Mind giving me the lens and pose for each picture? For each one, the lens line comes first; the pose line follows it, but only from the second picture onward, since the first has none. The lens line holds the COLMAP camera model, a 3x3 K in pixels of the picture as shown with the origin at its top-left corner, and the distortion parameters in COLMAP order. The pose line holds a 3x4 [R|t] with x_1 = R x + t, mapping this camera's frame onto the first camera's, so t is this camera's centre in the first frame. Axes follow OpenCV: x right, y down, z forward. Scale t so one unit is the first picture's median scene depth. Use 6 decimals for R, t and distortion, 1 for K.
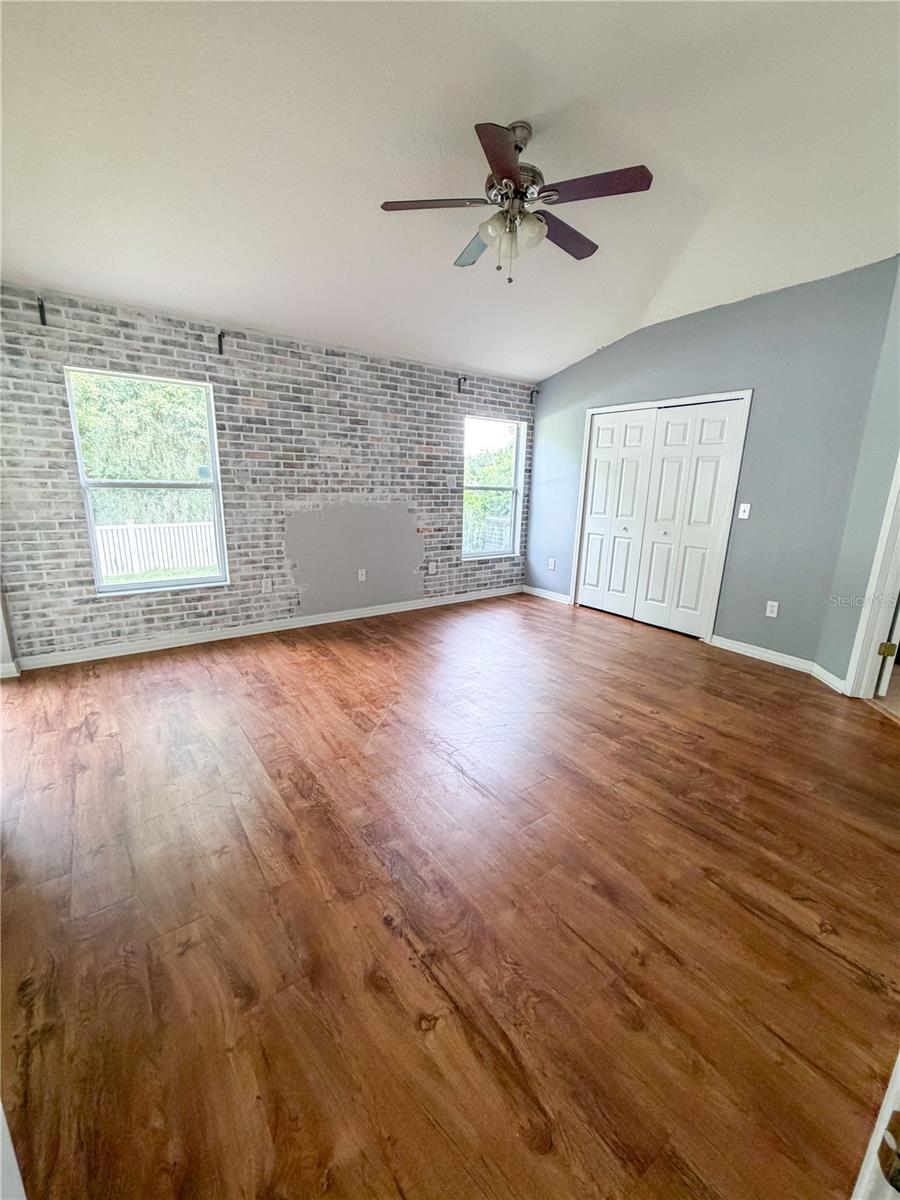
lens RADIAL K [[479.5, 0, 455.1], [0, 479.5, 596.4], [0, 0, 1]] dist [-0.000656, 0.000056]
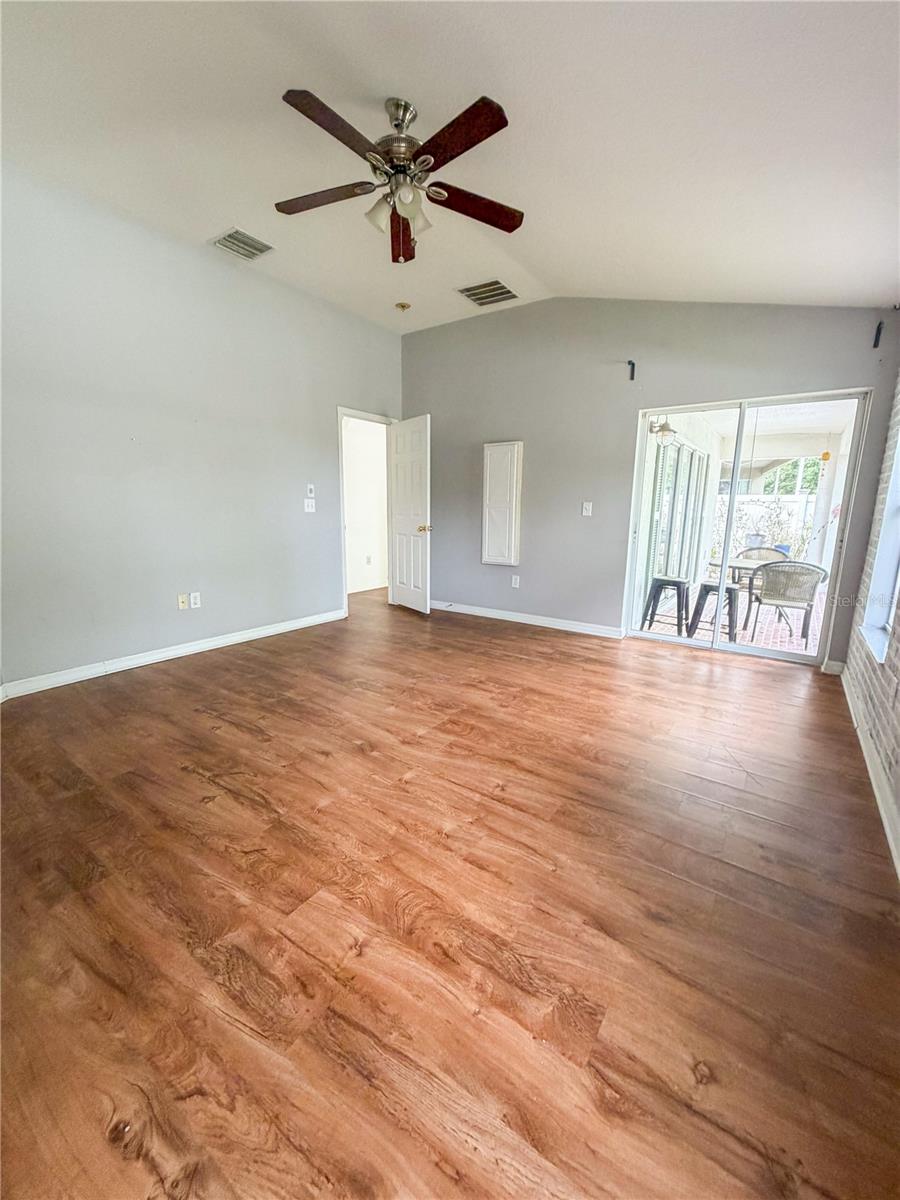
lens RADIAL K [[479.5, 0, 455.1], [0, 479.5, 596.4], [0, 0, 1]] dist [-0.000656, 0.000056]
pose [[-0.946209, 0.028400, -0.322307, 0.293147], [-0.107911, 0.911406, 0.397108, -0.395604], [0.305030, 0.410527, -0.859316, 1.887495]]
